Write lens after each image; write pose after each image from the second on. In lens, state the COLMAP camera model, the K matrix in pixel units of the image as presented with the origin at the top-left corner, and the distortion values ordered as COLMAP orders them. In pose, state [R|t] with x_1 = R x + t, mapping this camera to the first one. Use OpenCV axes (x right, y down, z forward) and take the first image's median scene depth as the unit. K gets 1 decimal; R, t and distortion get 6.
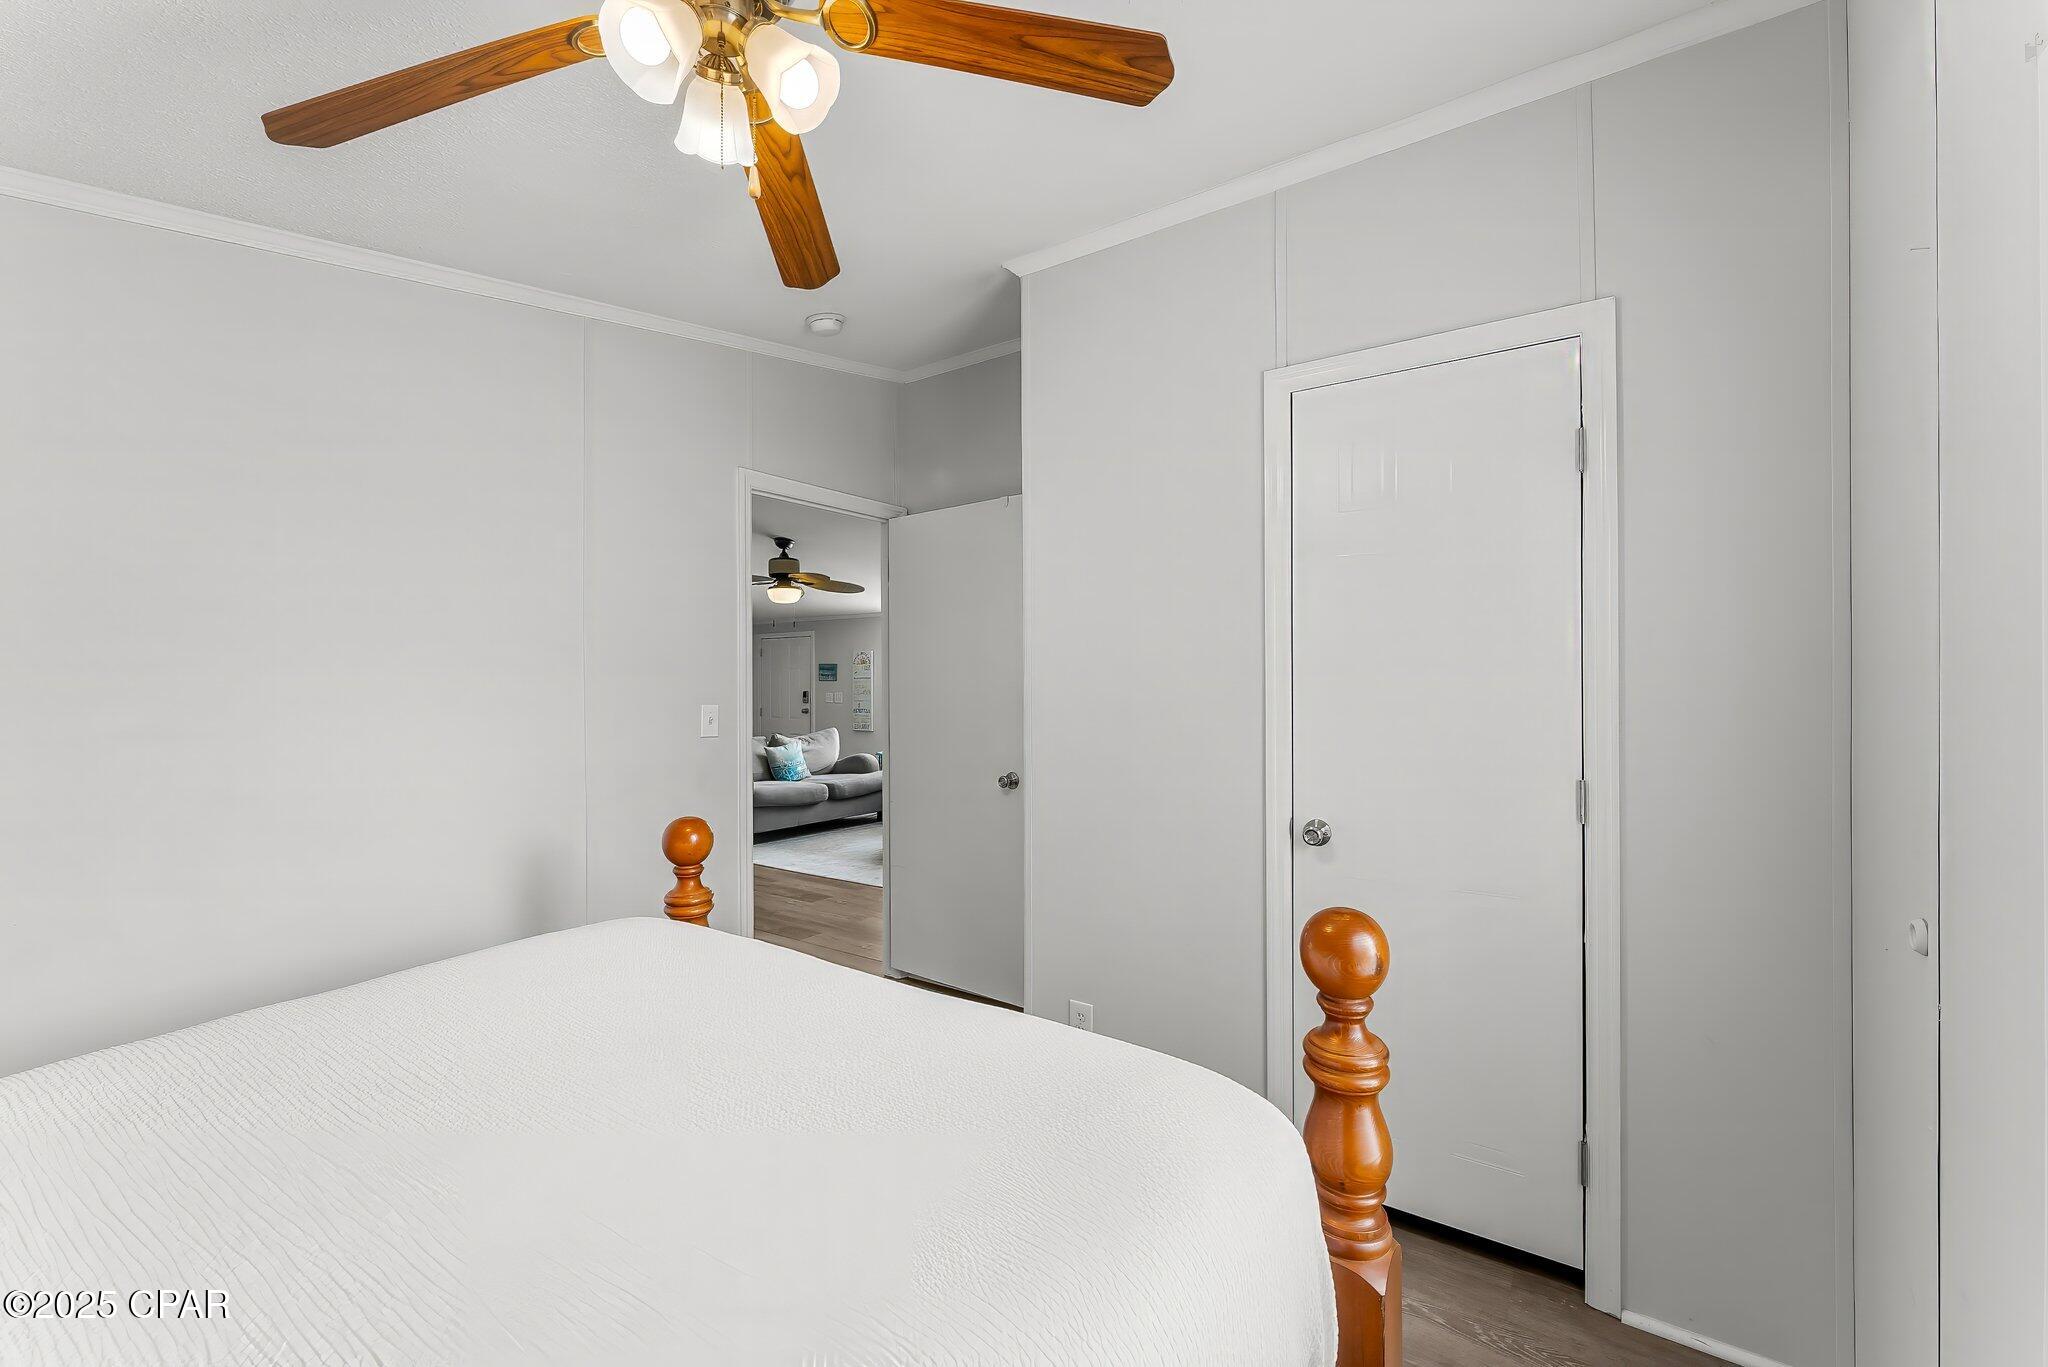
lens RADIAL K [[845.2, 0, 1024.0], [0, 845.2, 683.5], [0, 0, 1]] dist [-0.027734, -0.000221]
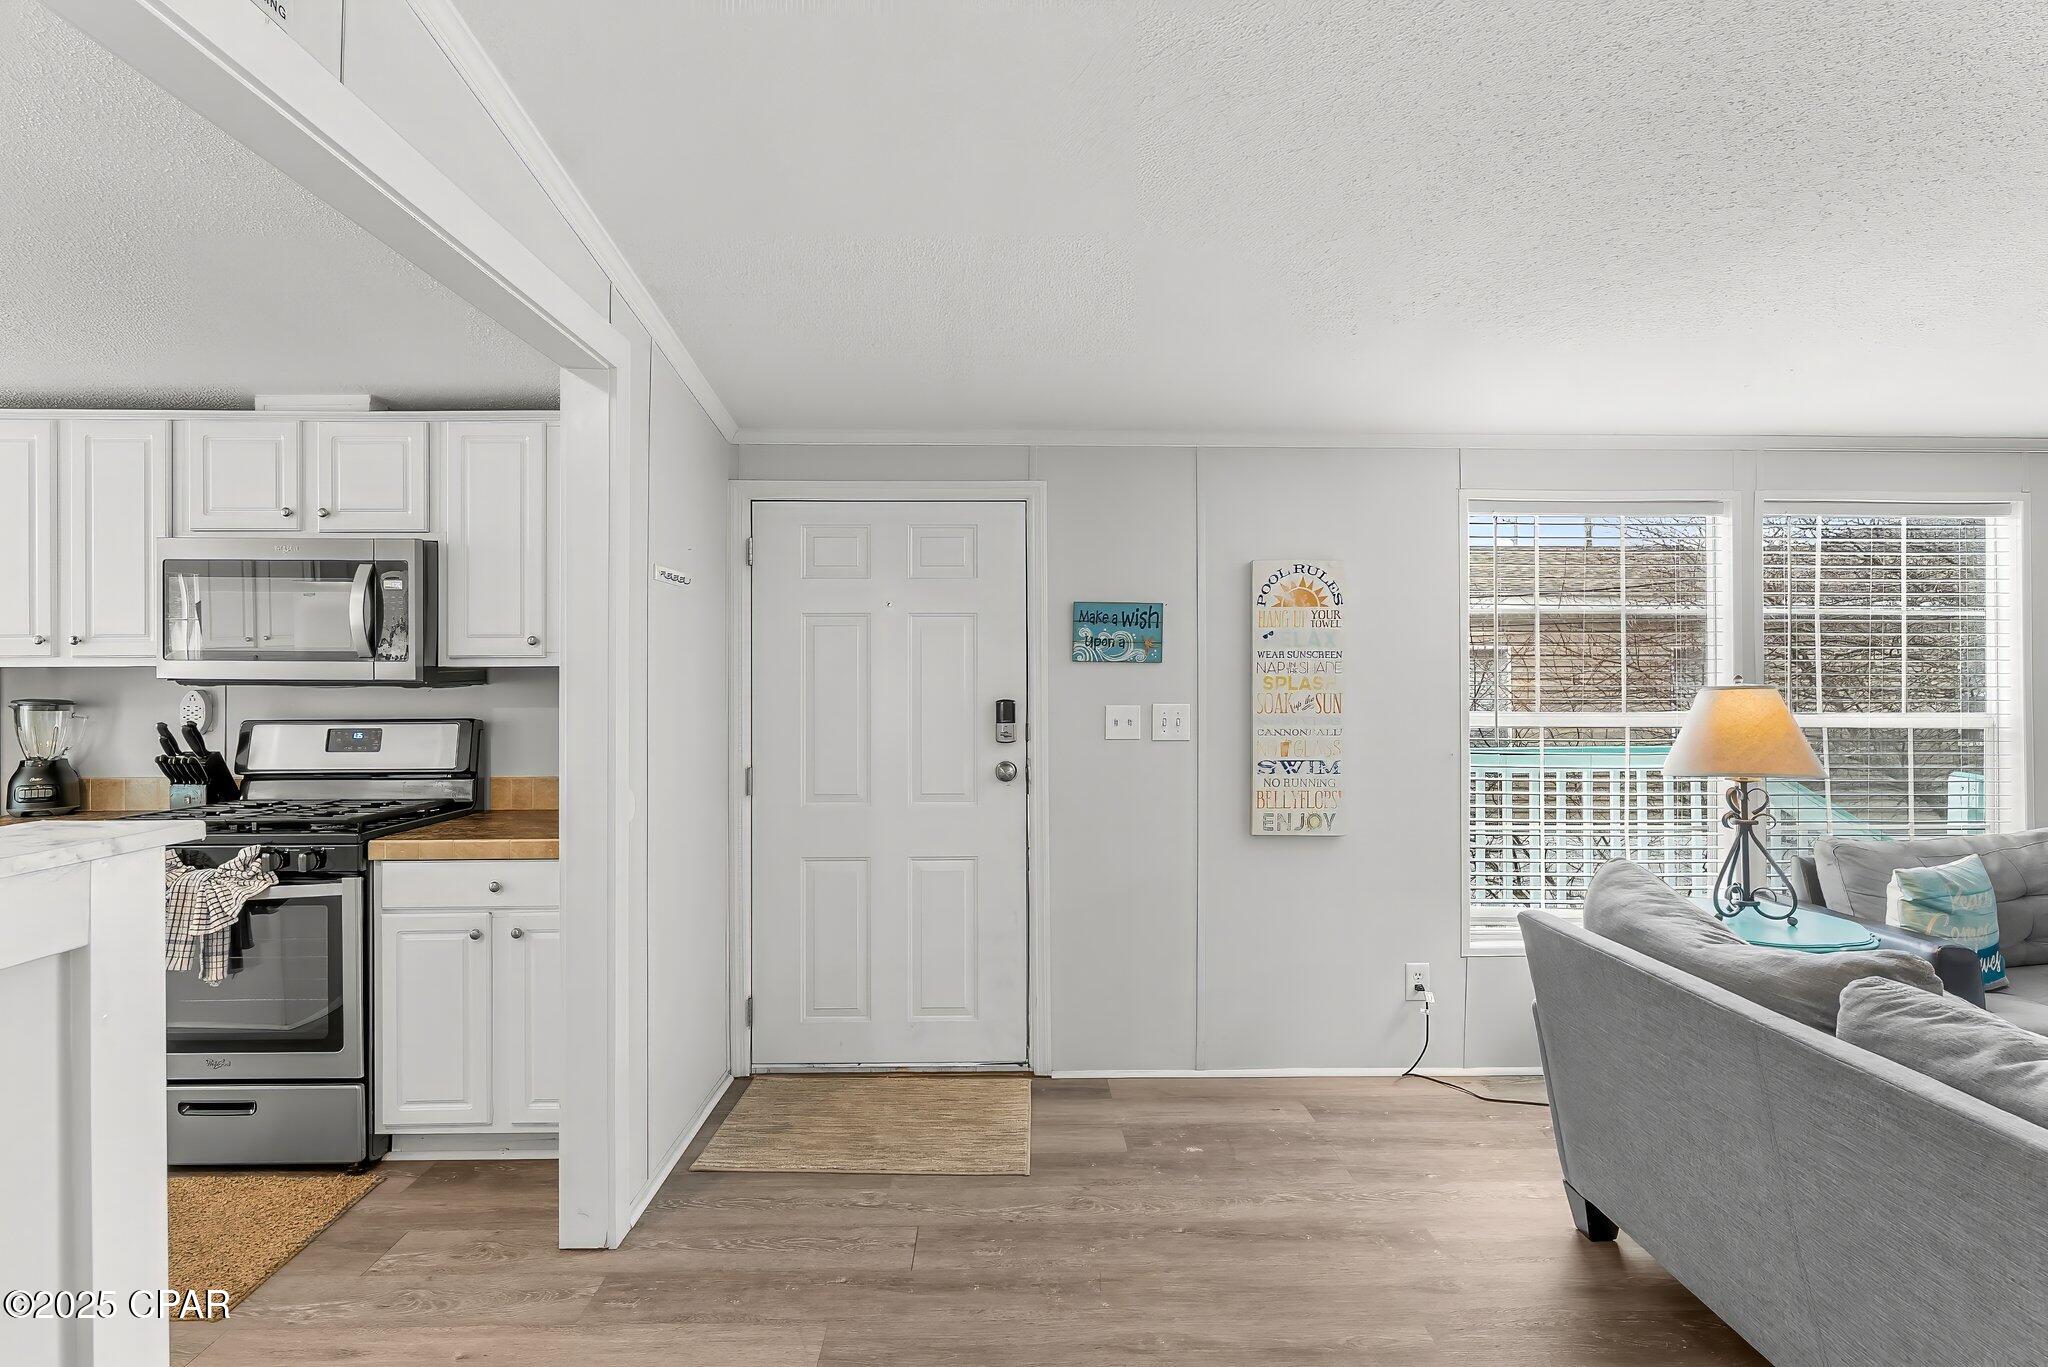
lens RADIAL K [[991.5, 0, 1029.5], [0, 991.5, 676.1], [0, 0, 1]] dist [-0.001935, -0.000796]
pose [[0.809356, 0.005414, 0.587294, -0.447806], [-0.000987, 0.999969, -0.007858, 0.004096], [-0.587318, 0.005780, 0.809336, 0.741445]]
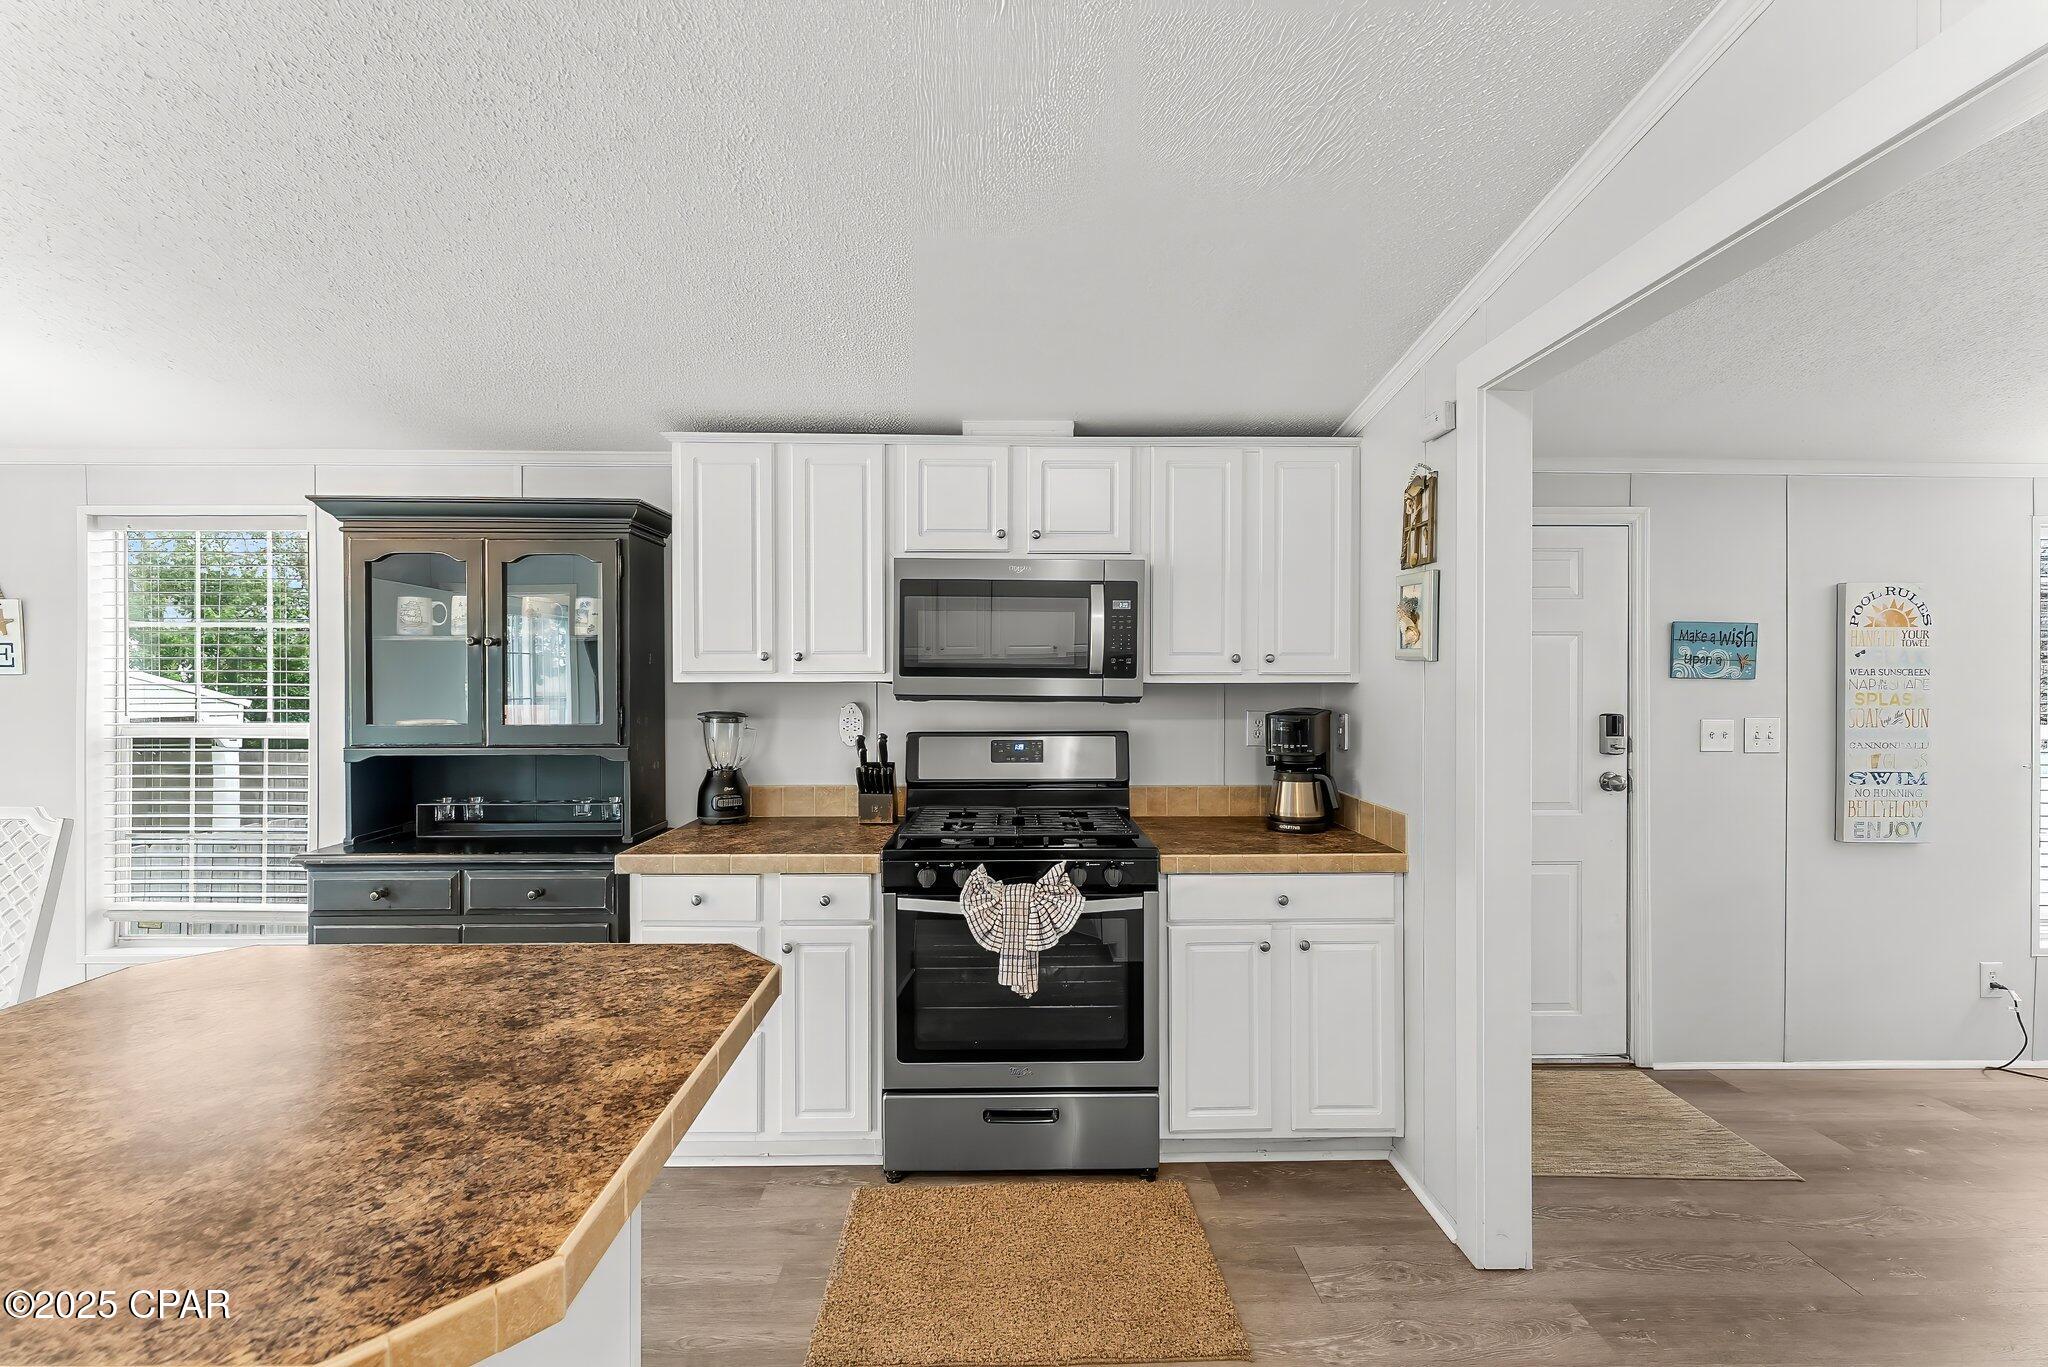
lens RADIAL K [[827.8, 0, 1024.0], [0, 827.8, 683.5], [0, 0, 1]] dist [0.000167, -0.000302]
pose [[0.808628, 0.001413, 0.588319, -0.598551], [-0.003850, 0.999988, 0.002889, -0.001376], [-0.588308, -0.004601, 0.808624, 0.897947]]
